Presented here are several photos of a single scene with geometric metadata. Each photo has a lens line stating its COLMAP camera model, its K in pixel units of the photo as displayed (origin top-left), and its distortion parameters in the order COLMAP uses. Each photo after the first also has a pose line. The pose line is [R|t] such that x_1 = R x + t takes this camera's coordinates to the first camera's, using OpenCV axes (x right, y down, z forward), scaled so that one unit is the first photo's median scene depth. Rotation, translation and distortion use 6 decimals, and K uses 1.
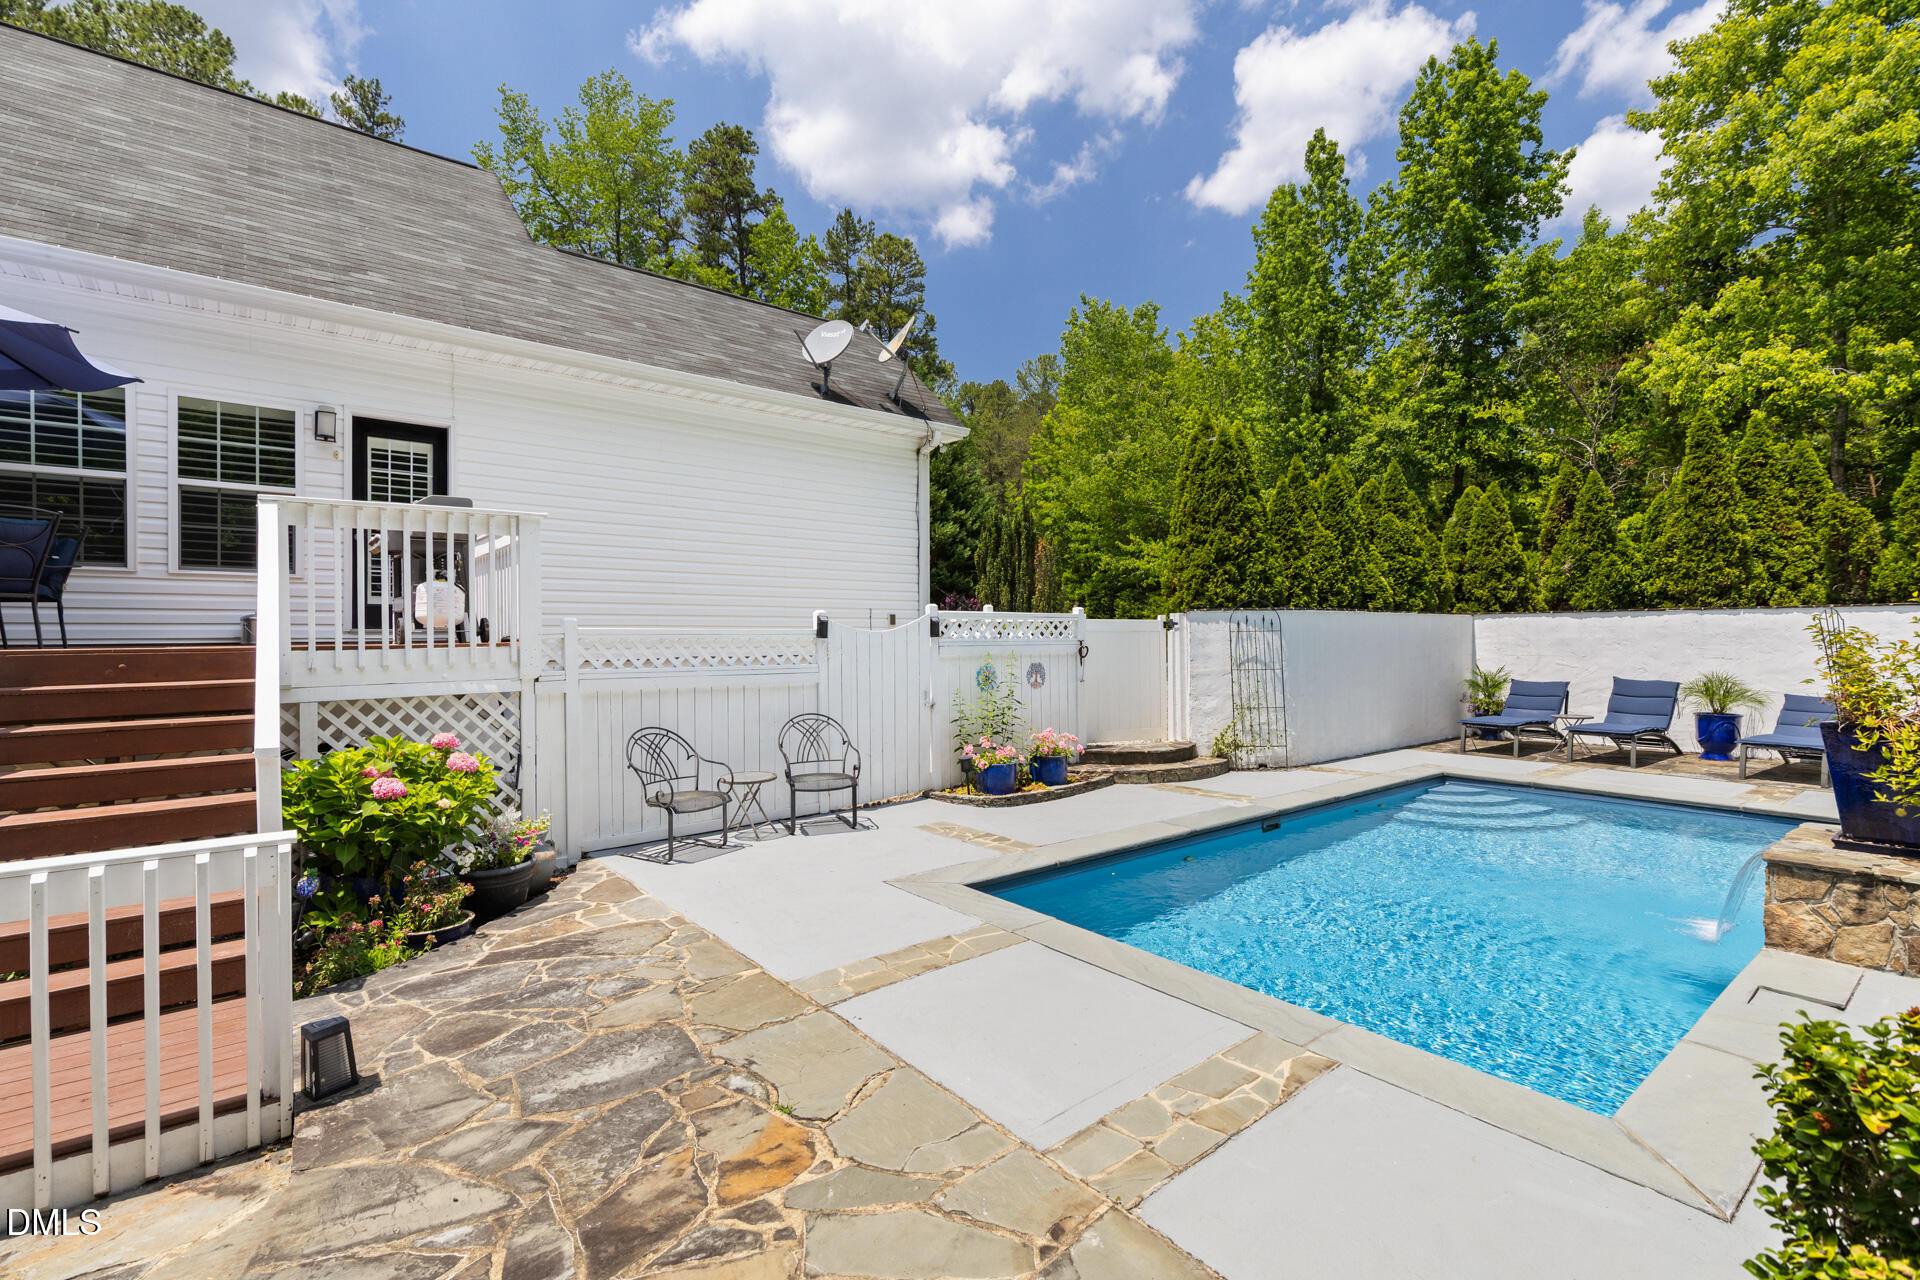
lens RADIAL K [[871.2, 0, 963.4], [0, 871.2, 633.2], [0, 0, 1]] dist [-0.001185, -0.000131]
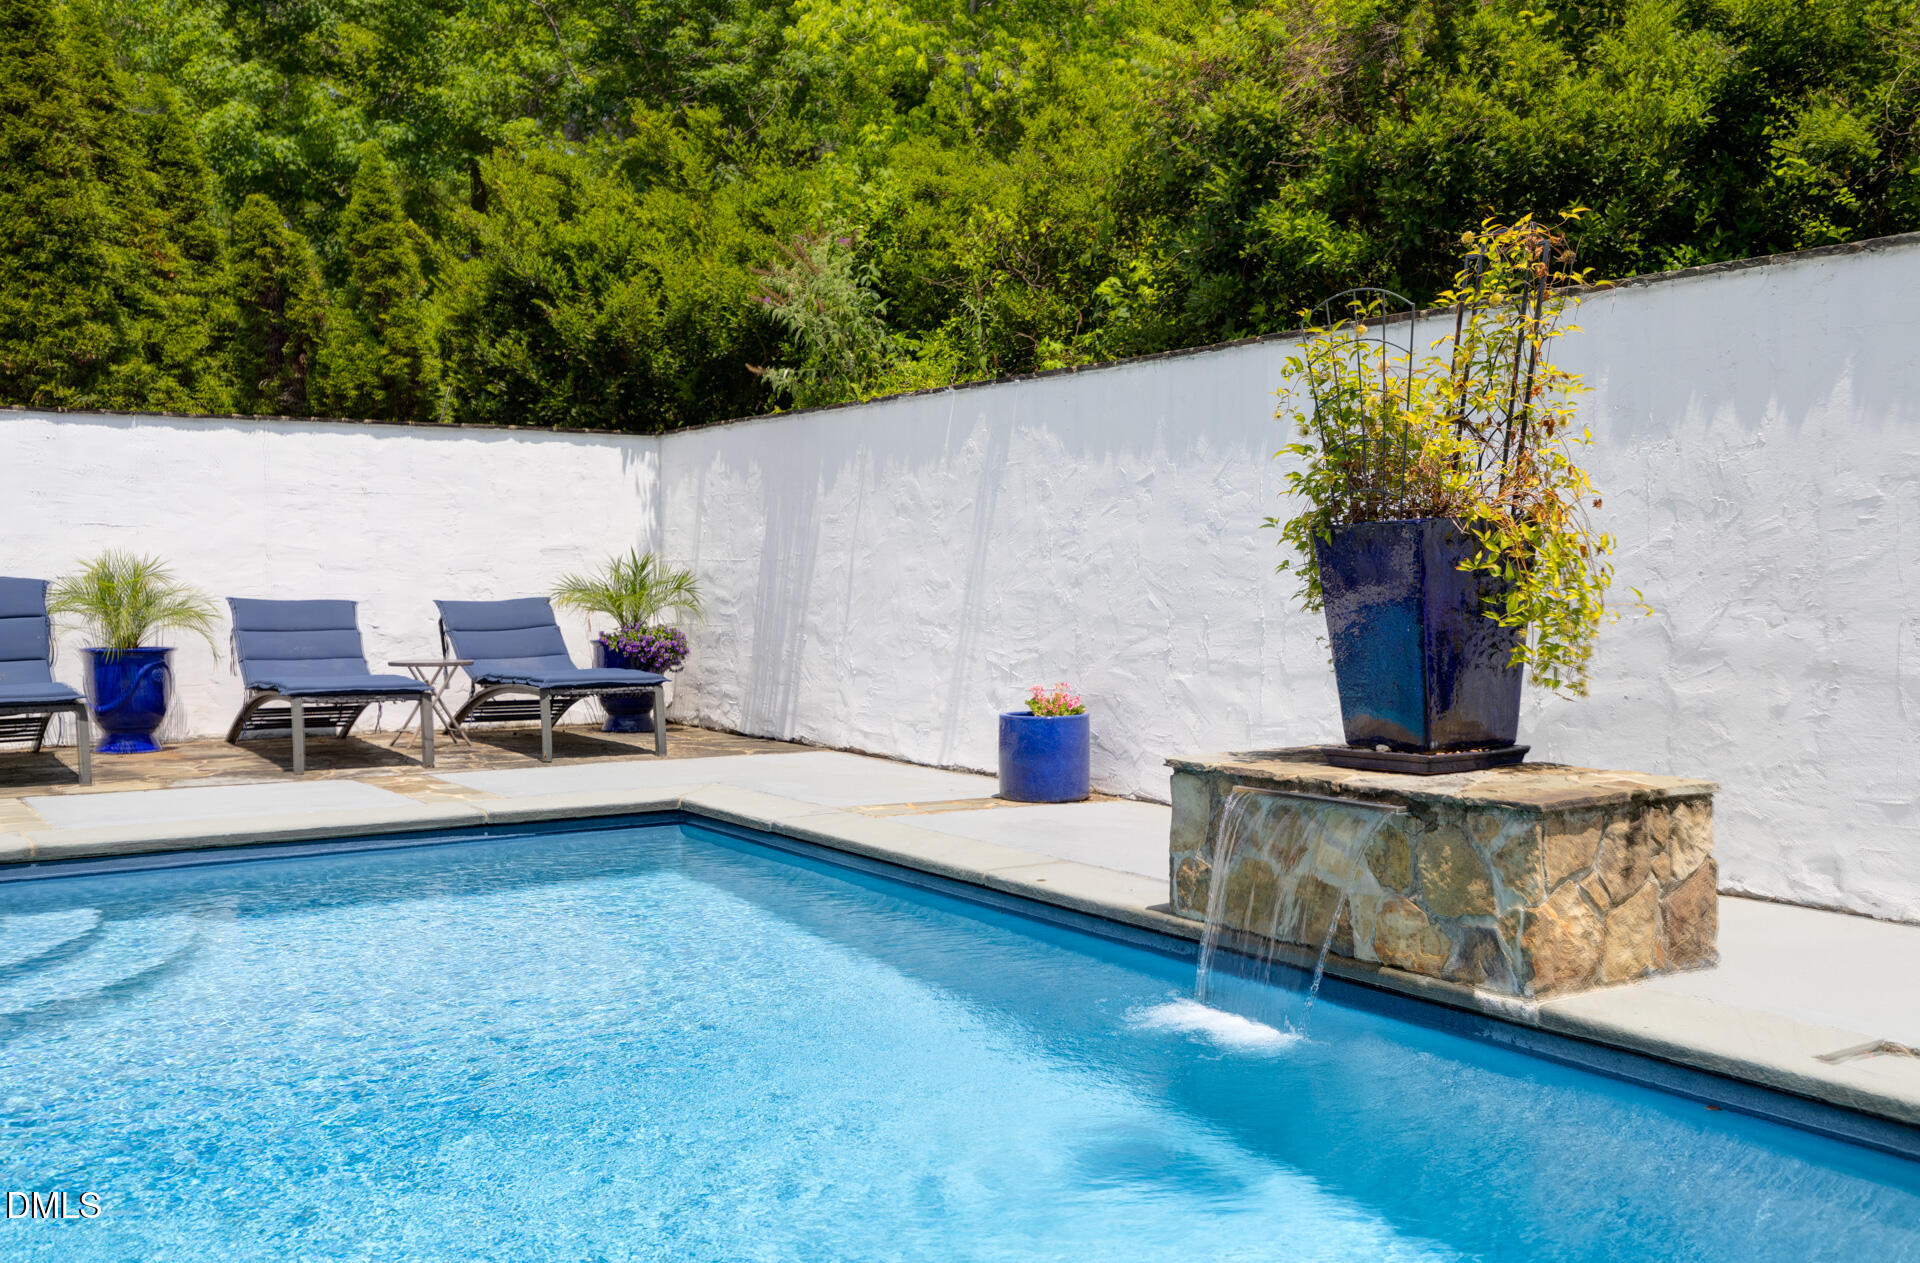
lens RADIAL K [[1869.0, 0, 959.6], [0, 1869.0, 628.0], [0, 0, 1]] dist [0.003713, 0.000000]
pose [[0.094331, -0.026383, 0.995191, -0.027476], [0.001177, 0.999651, 0.026390, 0.056000], [-0.995540, -0.001318, 0.094329, 0.478016]]
